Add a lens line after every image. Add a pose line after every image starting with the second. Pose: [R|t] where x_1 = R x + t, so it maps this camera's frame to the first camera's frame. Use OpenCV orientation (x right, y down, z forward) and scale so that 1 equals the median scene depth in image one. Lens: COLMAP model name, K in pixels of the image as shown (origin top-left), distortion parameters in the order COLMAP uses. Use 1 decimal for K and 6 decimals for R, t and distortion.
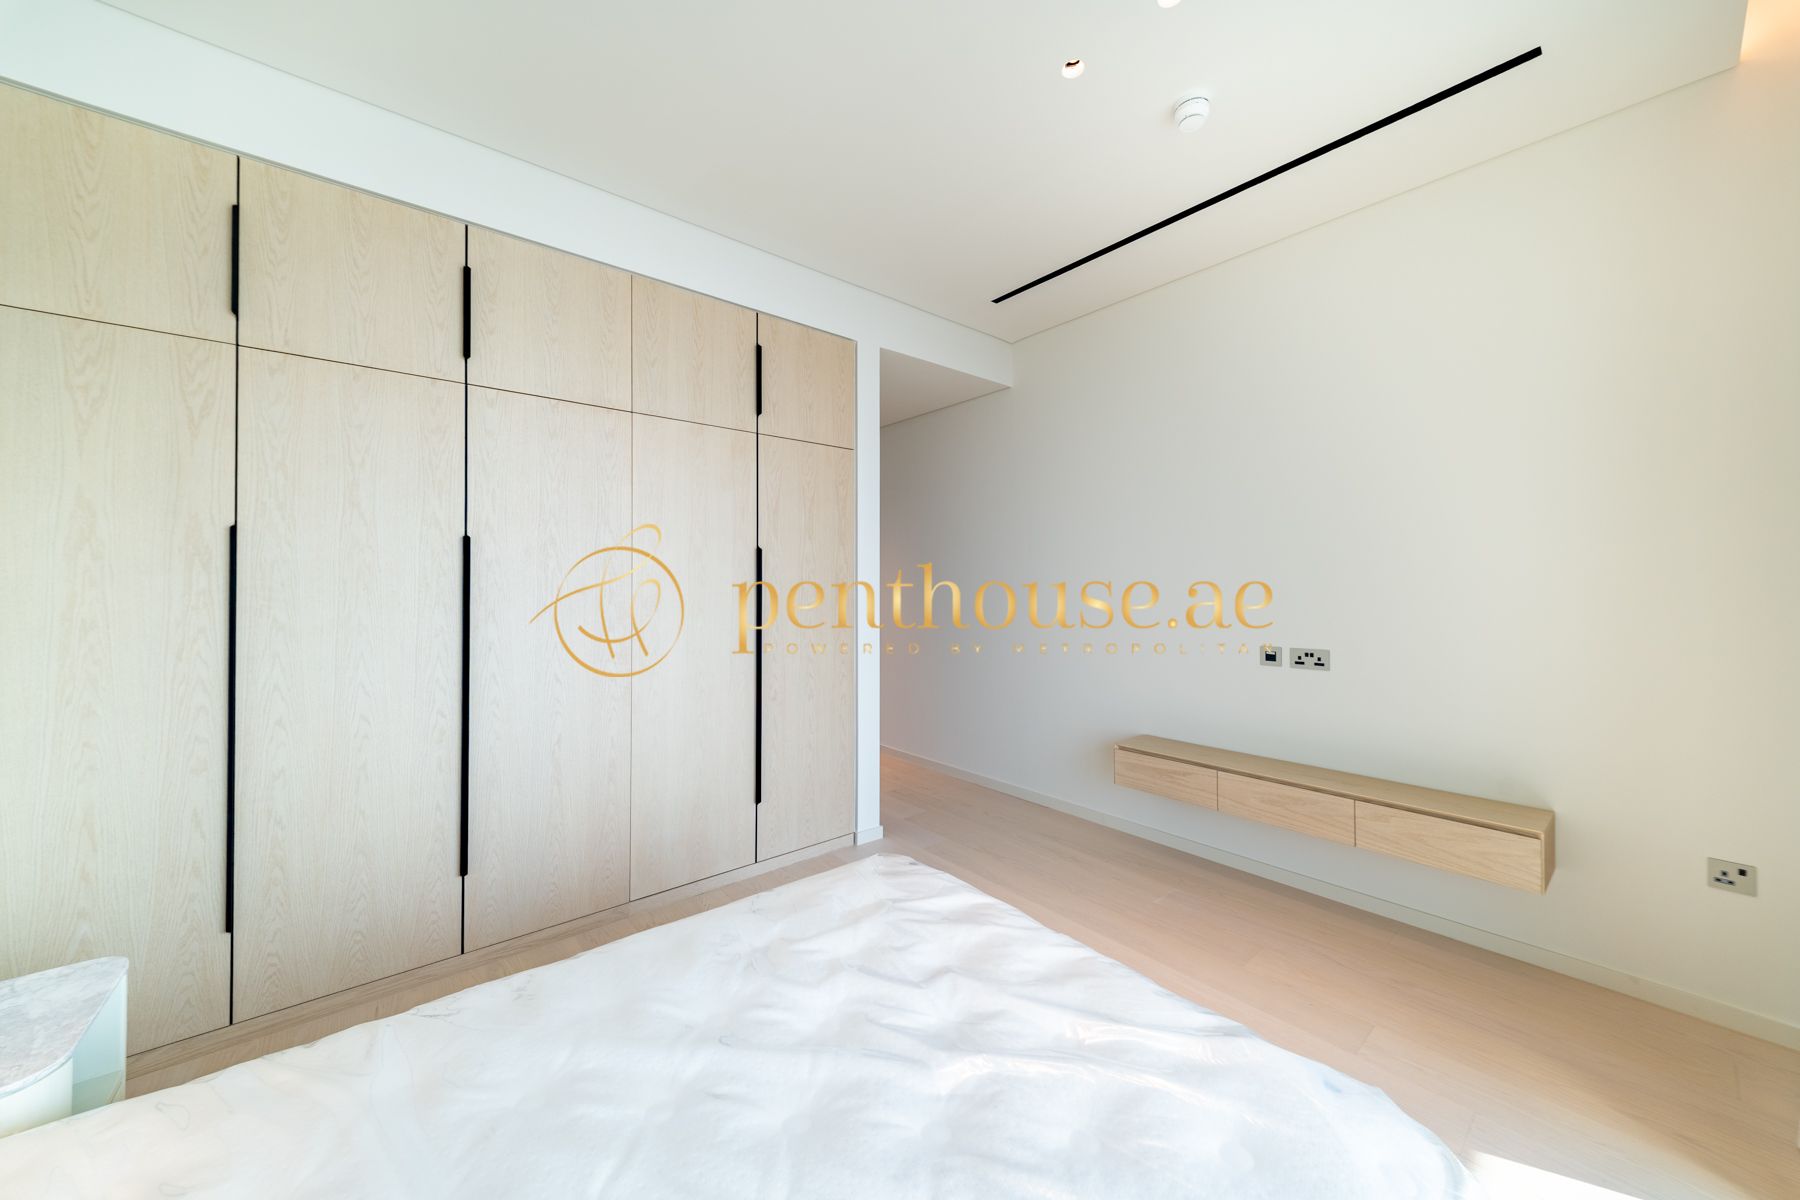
lens RADIAL K [[629.3, 0, 884.2], [0, 629.3, 591.3], [0, 0, 1]] dist [0.012345, -0.000498]
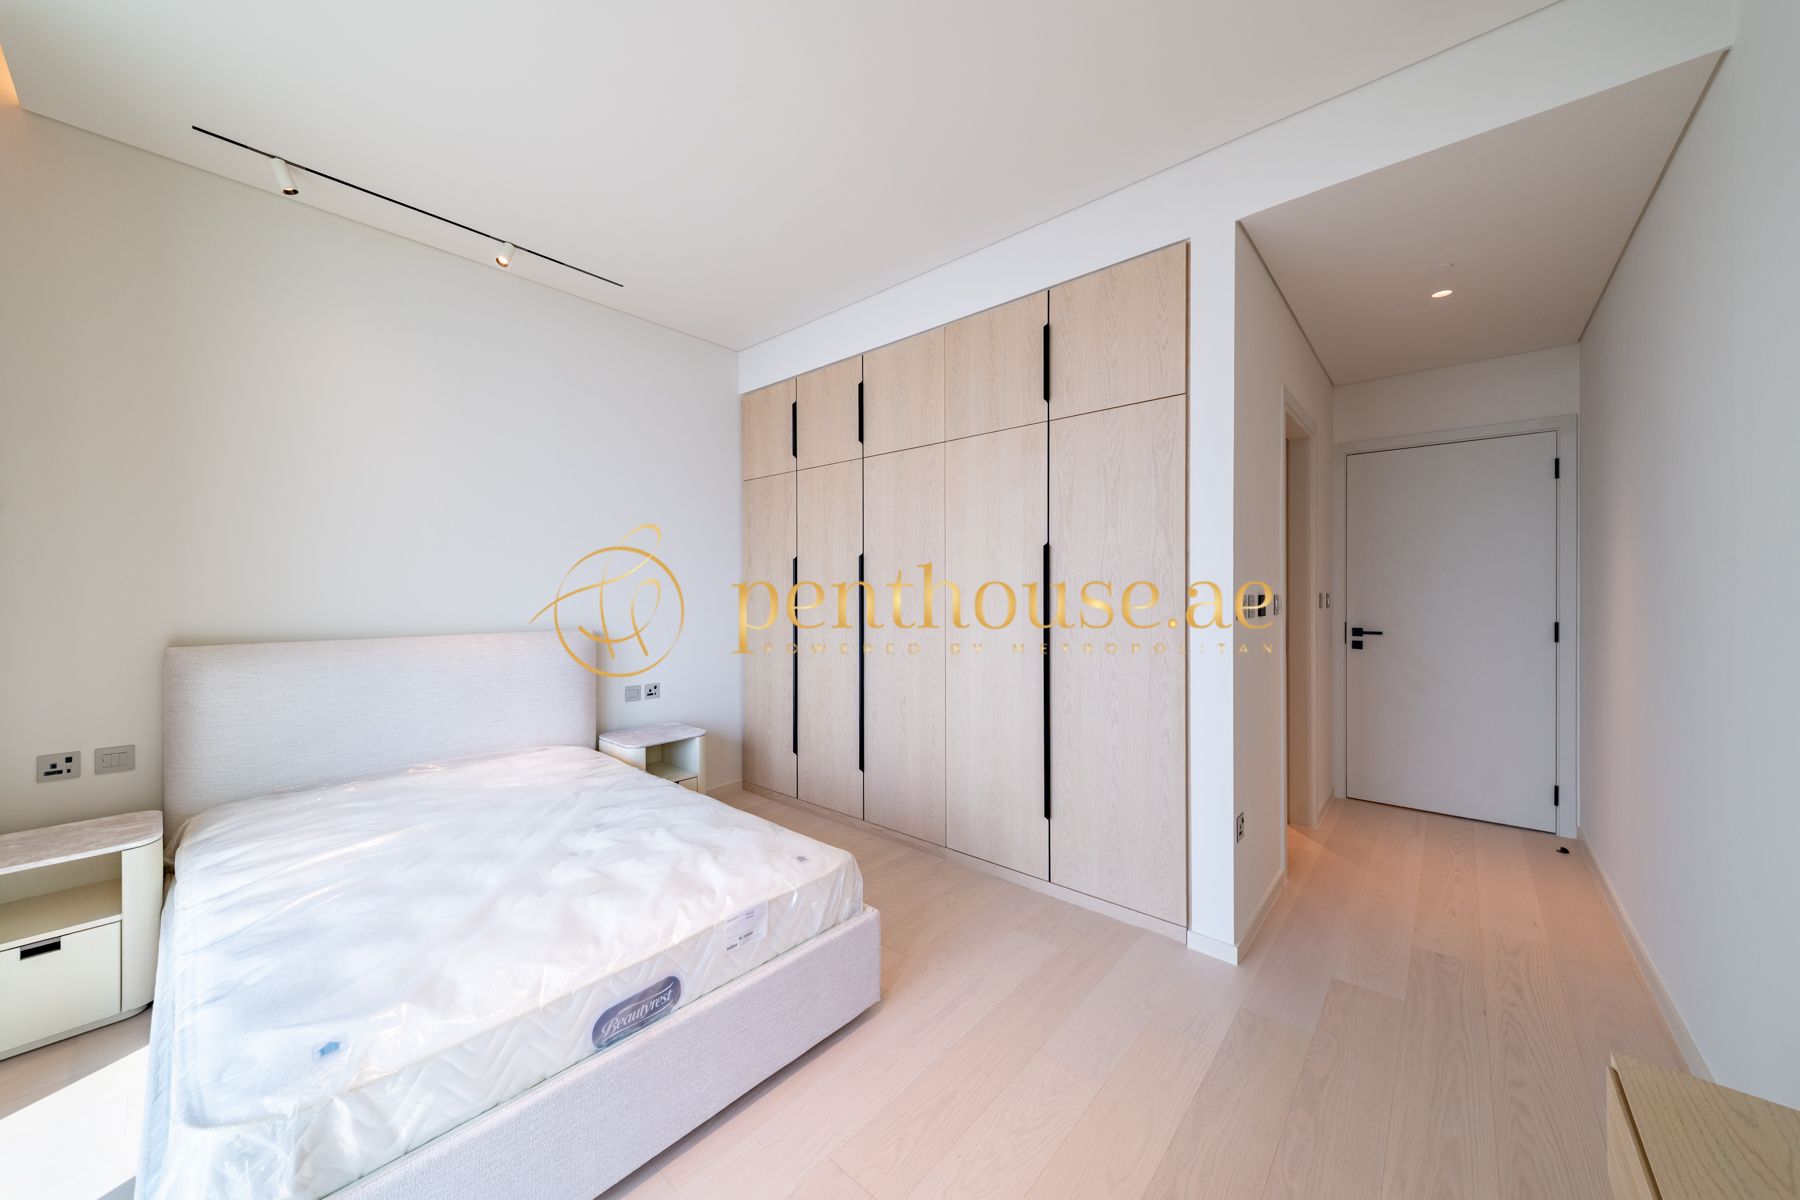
lens RADIAL K [[629.3, 0, 884.4], [0, 629.3, 592.7], [0, 0, 1]] dist [0.012345, -0.000498]
pose [[0.163203, 0.006449, -0.986571, 0.719647], [0.001994, 0.999974, 0.006866, -0.004500], [0.986590, -0.003087, 0.163186, 0.648476]]
